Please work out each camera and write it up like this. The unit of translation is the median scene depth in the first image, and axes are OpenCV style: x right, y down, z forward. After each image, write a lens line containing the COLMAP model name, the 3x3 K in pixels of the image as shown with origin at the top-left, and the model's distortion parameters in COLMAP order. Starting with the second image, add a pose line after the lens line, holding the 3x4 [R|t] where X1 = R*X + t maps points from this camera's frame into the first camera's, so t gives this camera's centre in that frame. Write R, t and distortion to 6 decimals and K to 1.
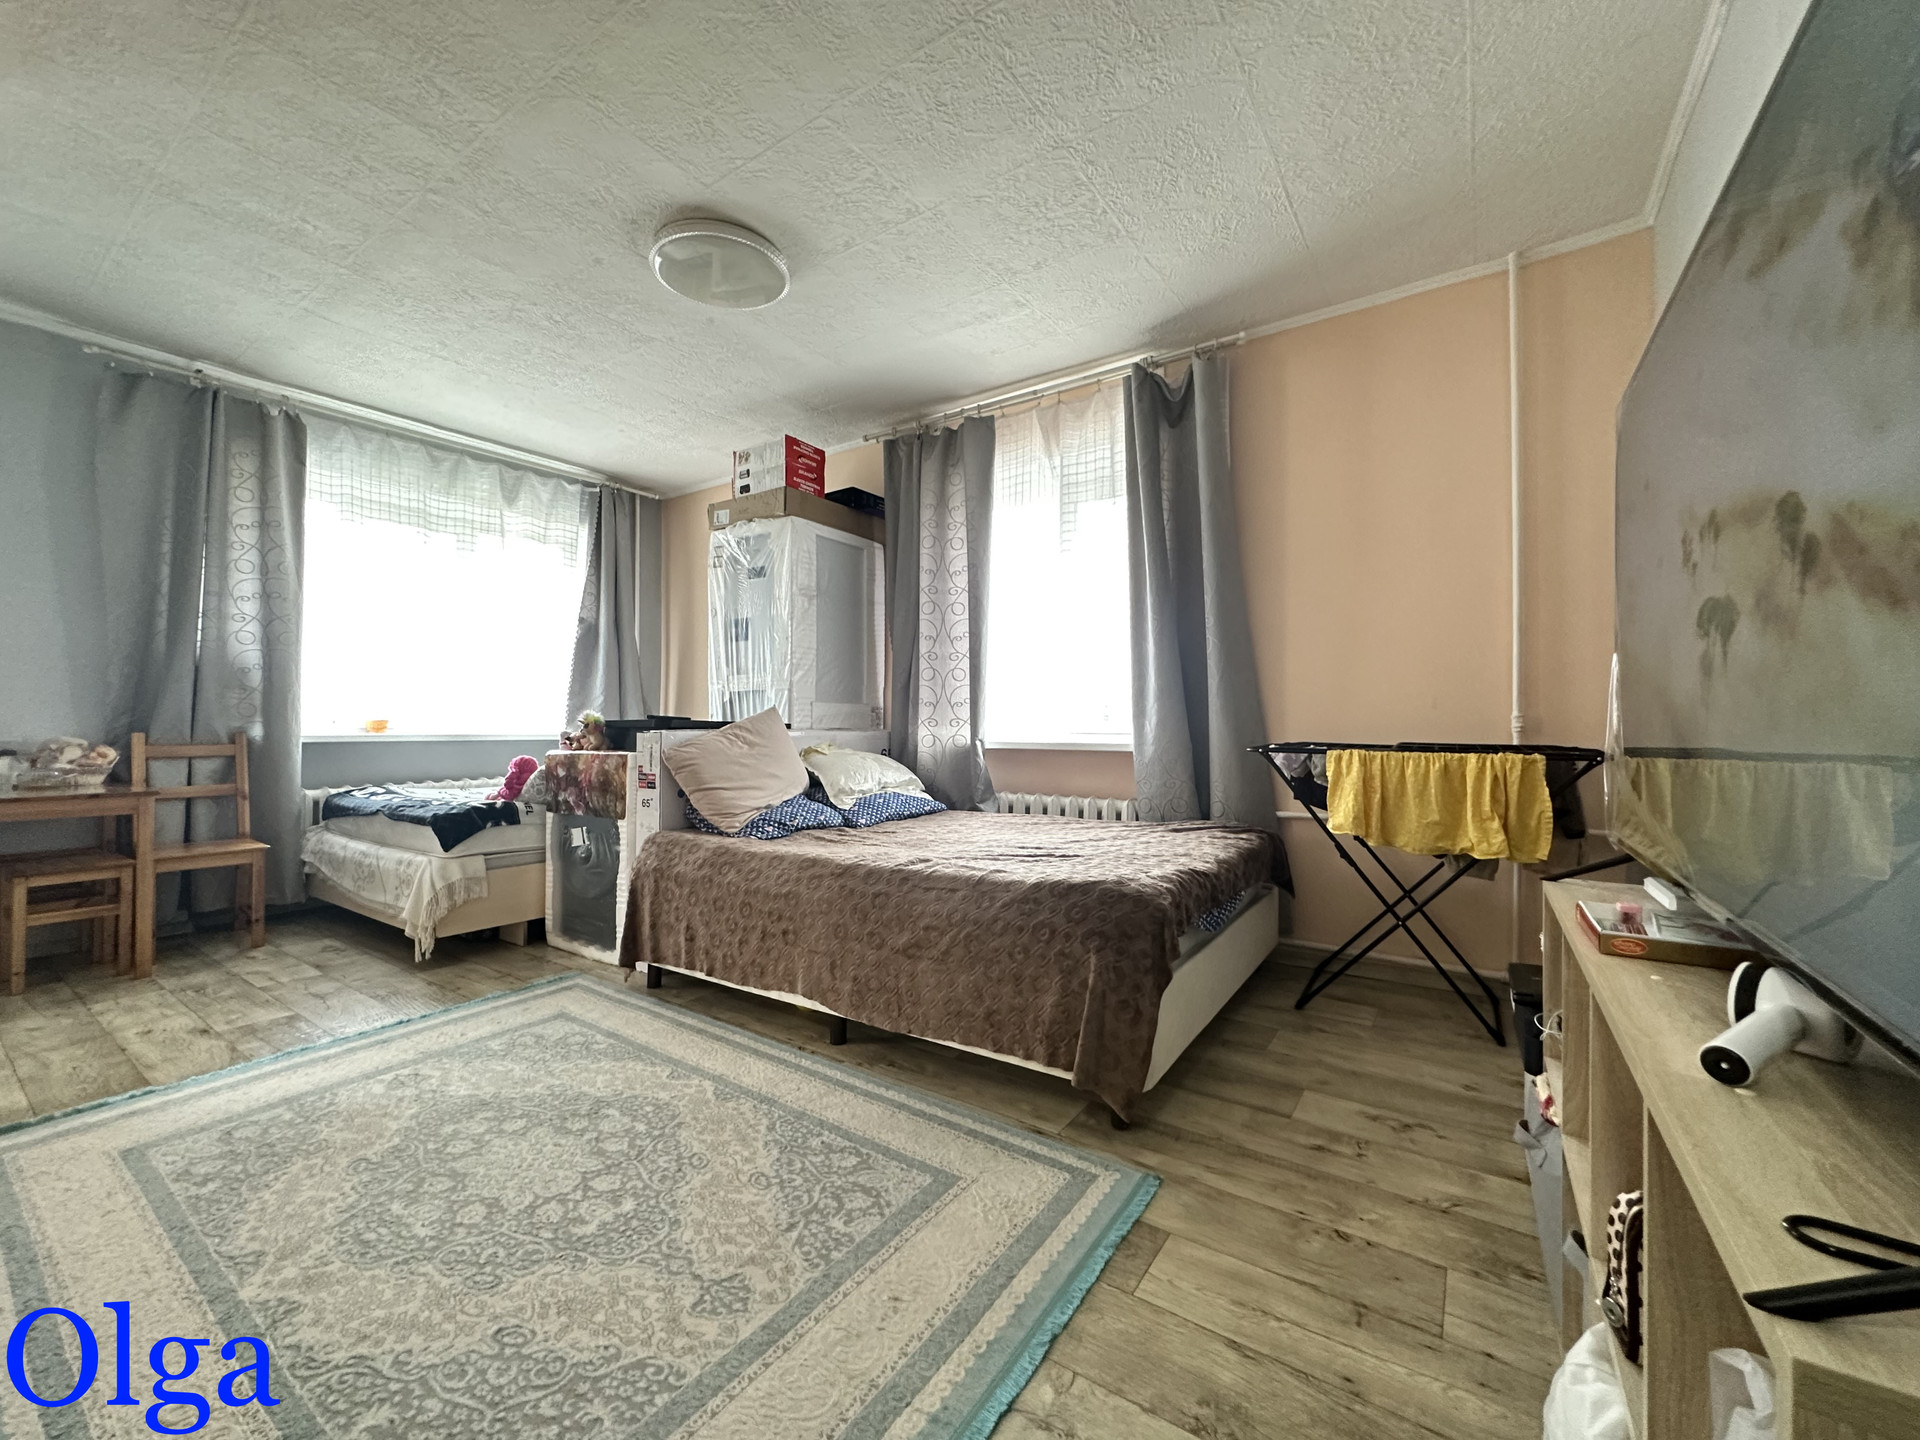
lens RADIAL K [[767.6, 0, 960.0], [0, 767.6, 720.0], [0, 0, 1]] dist [-0.002347, 0.000916]
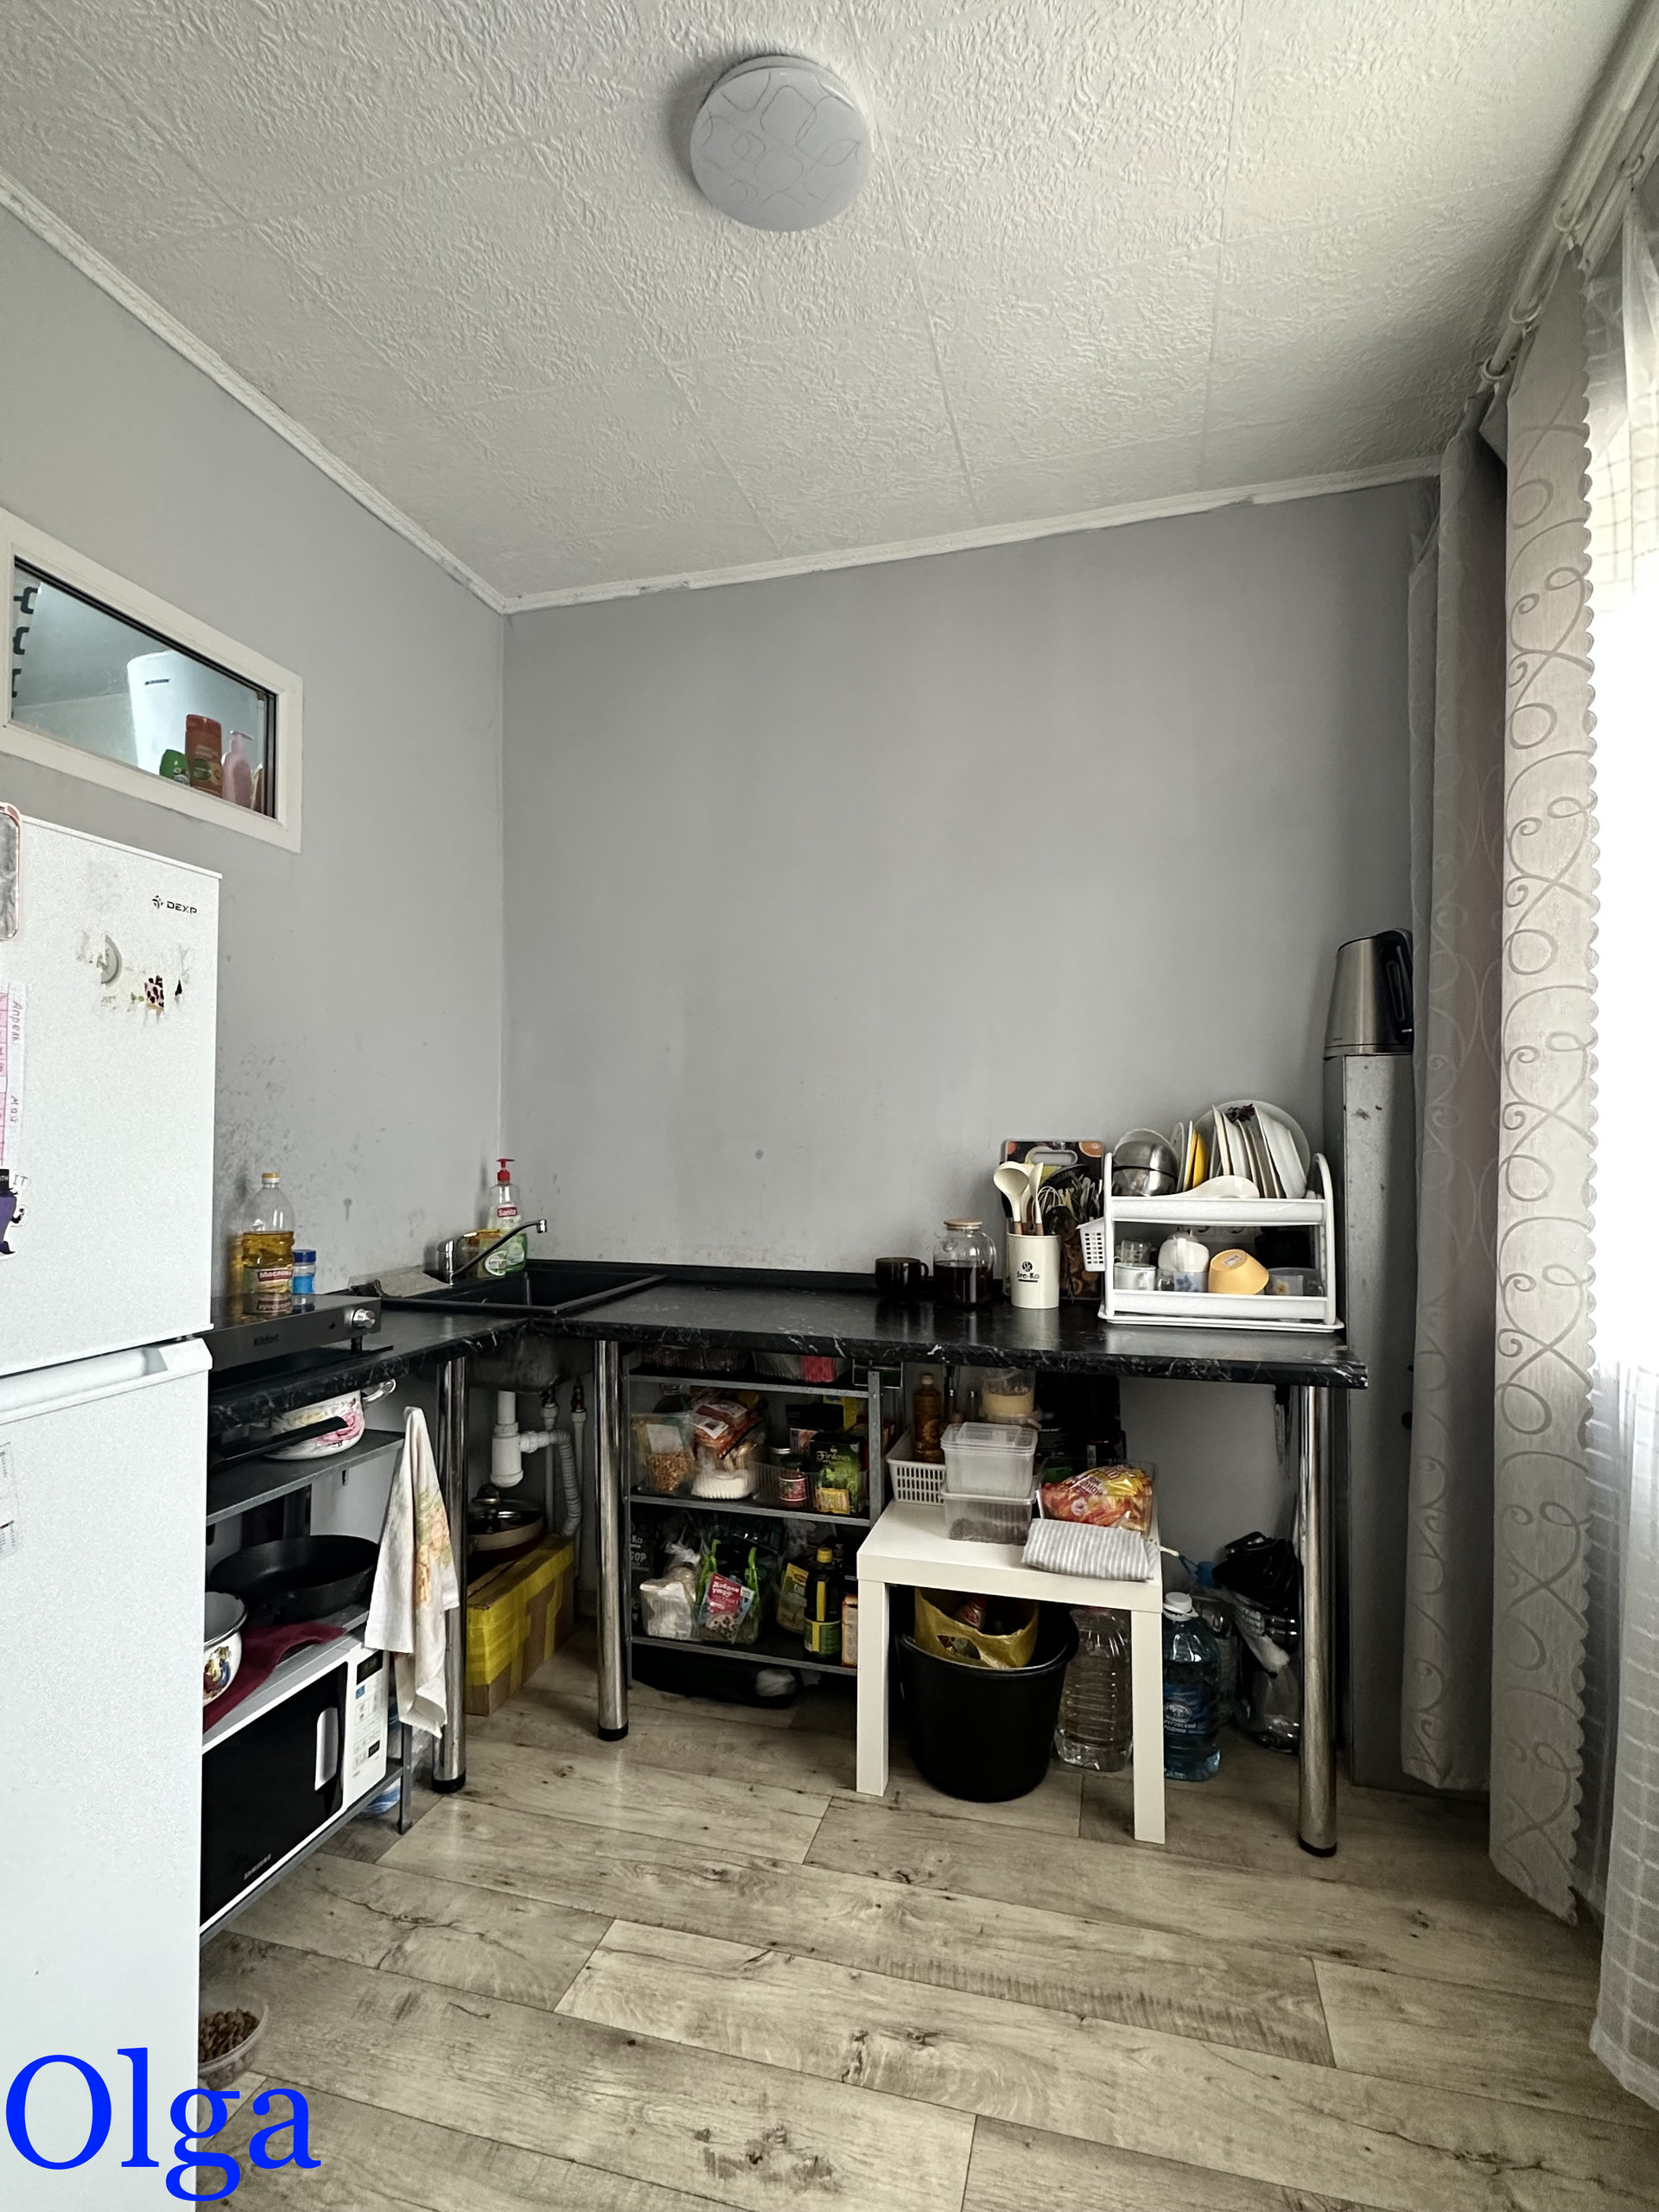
lens RADIAL K [[1096.0, 0, 830.1], [0, 1096.0, 1099.4], [0, 0, 1]] dist [-0.003480, -0.000370]
pose [[-0.945369, -0.016373, -0.325590, 0.592579], [-0.002454, 0.999067, -0.043117, -0.085318], [0.325992, -0.039963, -0.944528, 1.296102]]
